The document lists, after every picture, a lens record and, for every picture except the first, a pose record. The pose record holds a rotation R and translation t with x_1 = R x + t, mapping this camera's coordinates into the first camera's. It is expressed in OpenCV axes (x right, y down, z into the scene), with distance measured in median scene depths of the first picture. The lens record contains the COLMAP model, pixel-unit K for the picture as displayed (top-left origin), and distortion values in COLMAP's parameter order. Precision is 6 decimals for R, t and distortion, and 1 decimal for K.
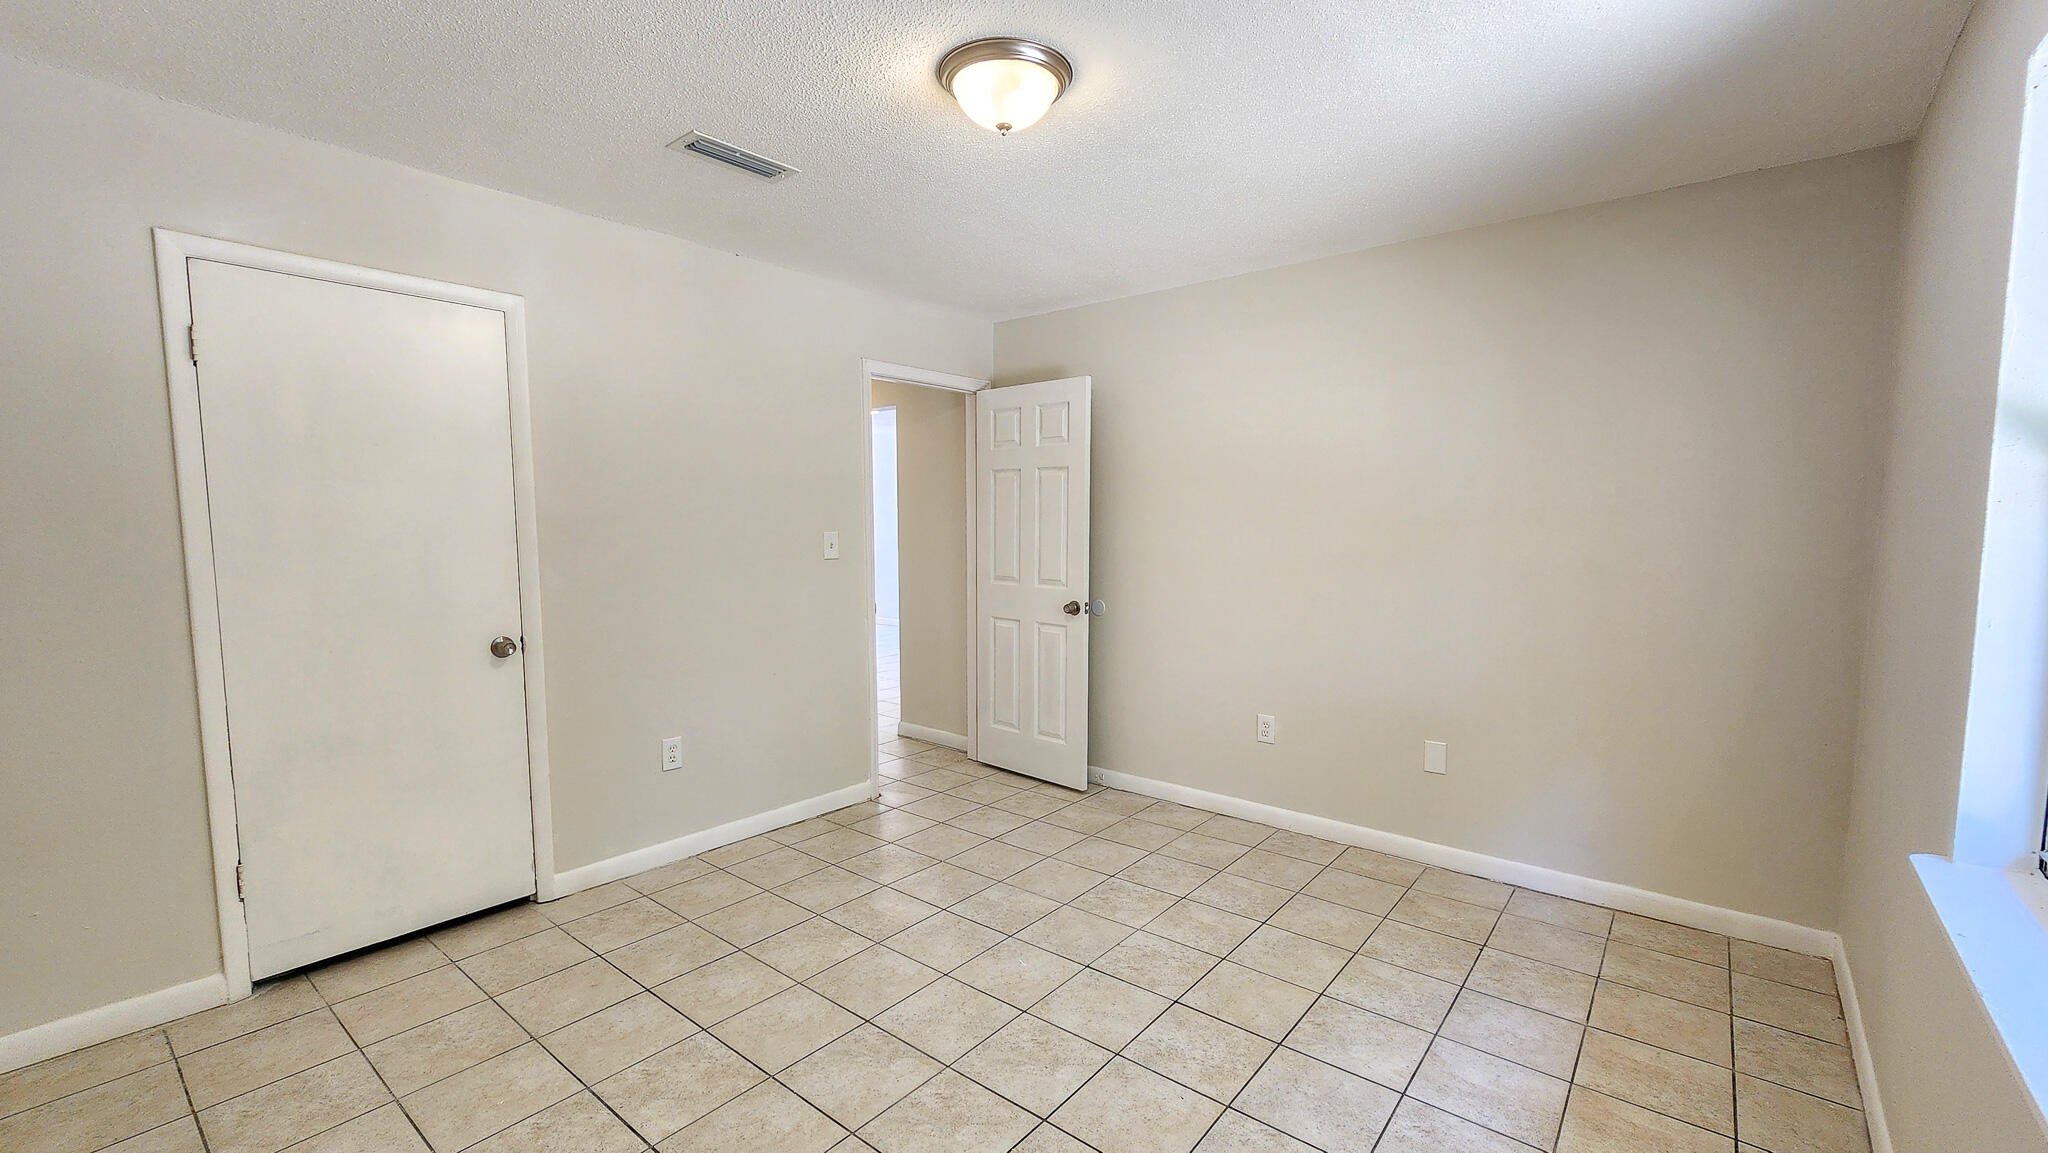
lens RADIAL K [[859.1, 0, 1026.0], [0, 859.1, 599.6], [0, 0, 1]] dist [0.001156, 0.000082]
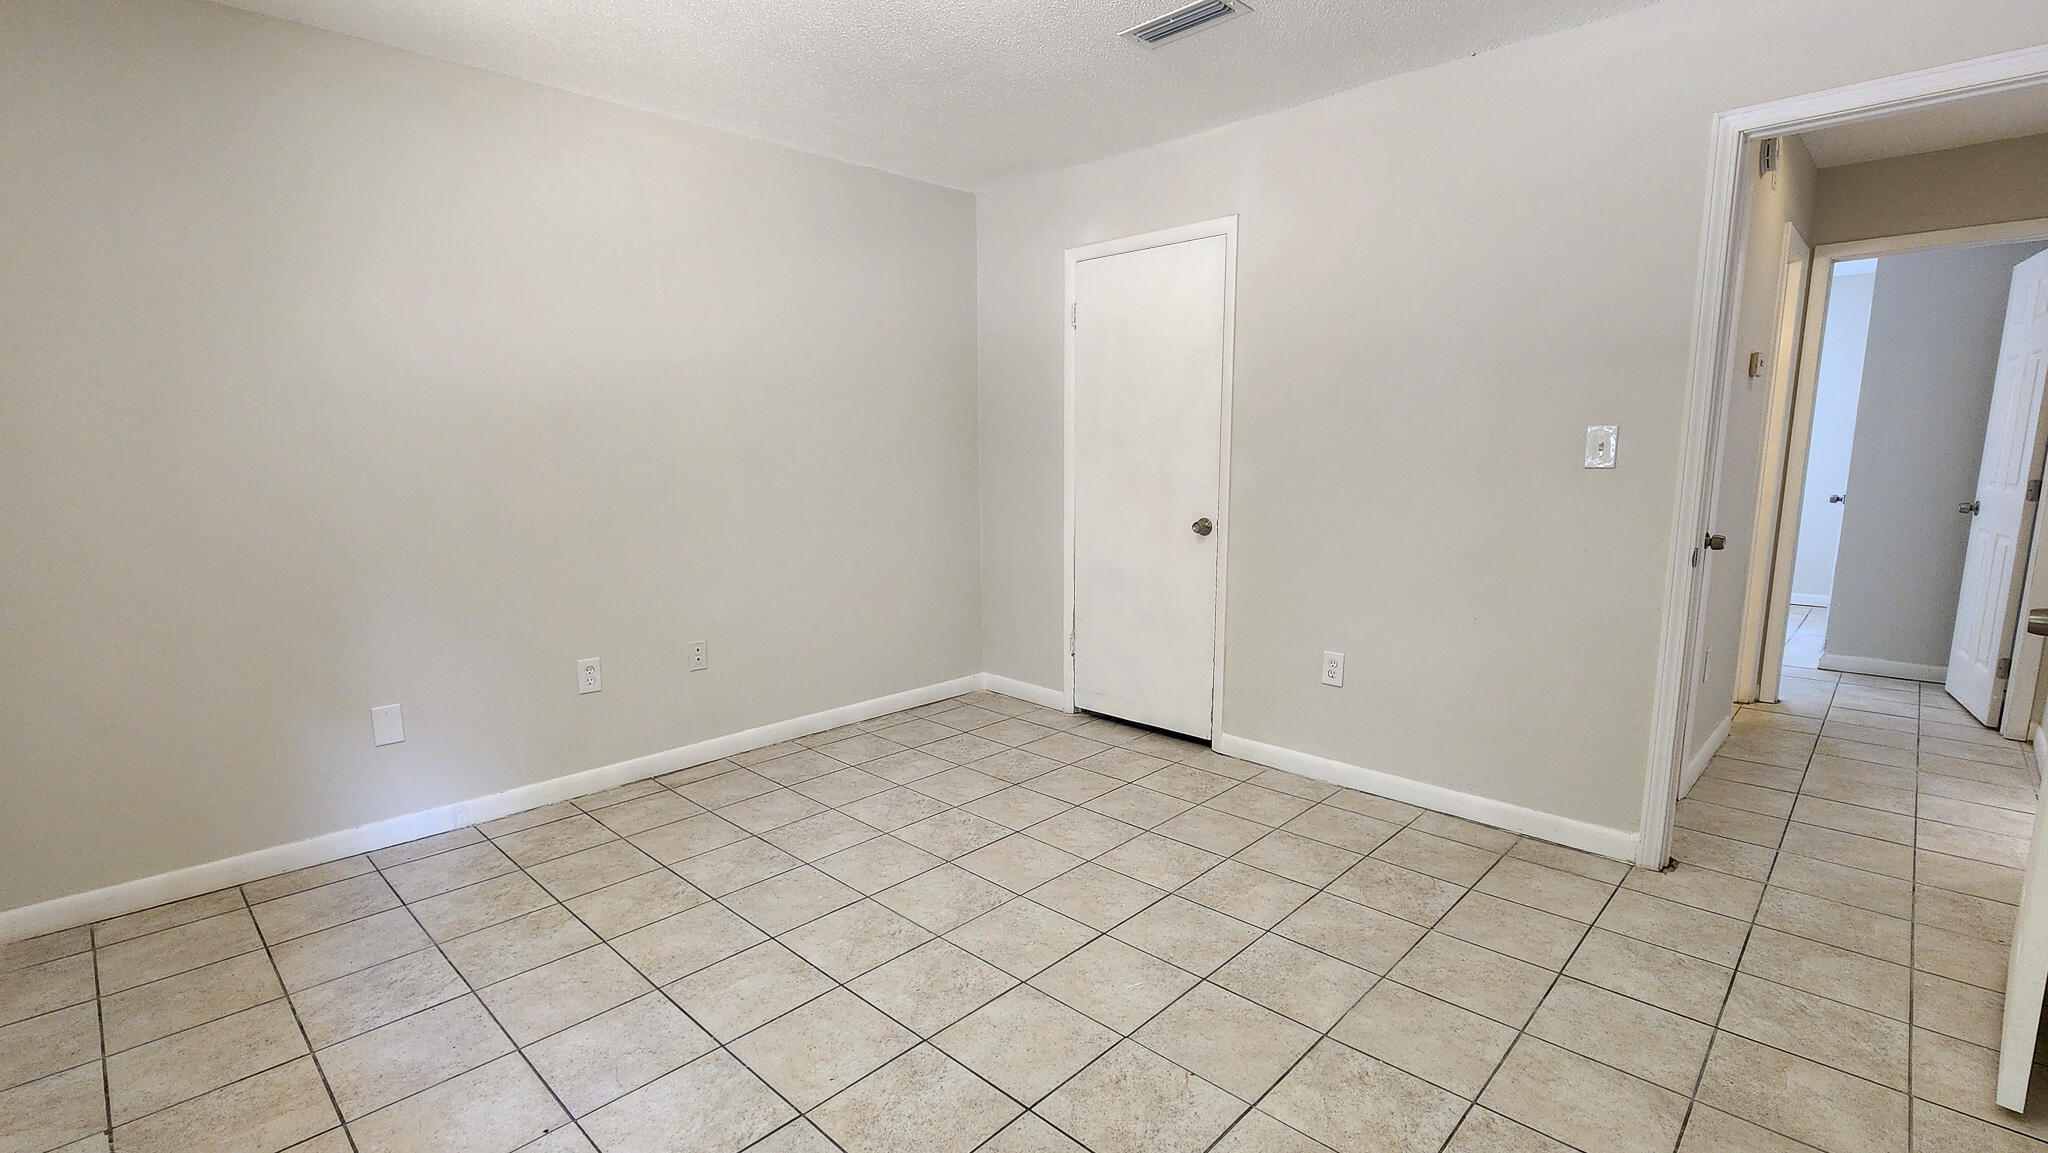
lens RADIAL K [[909.1, 0, 988.2], [0, 909.1, 591.9], [0, 0, 1]] dist [0.000726, 0.000168]
pose [[-0.102160, 0.156308, -0.982411, 0.750416], [-0.087920, 0.982294, 0.165432, -0.042046], [0.990875, 0.103274, -0.086609, 0.910947]]
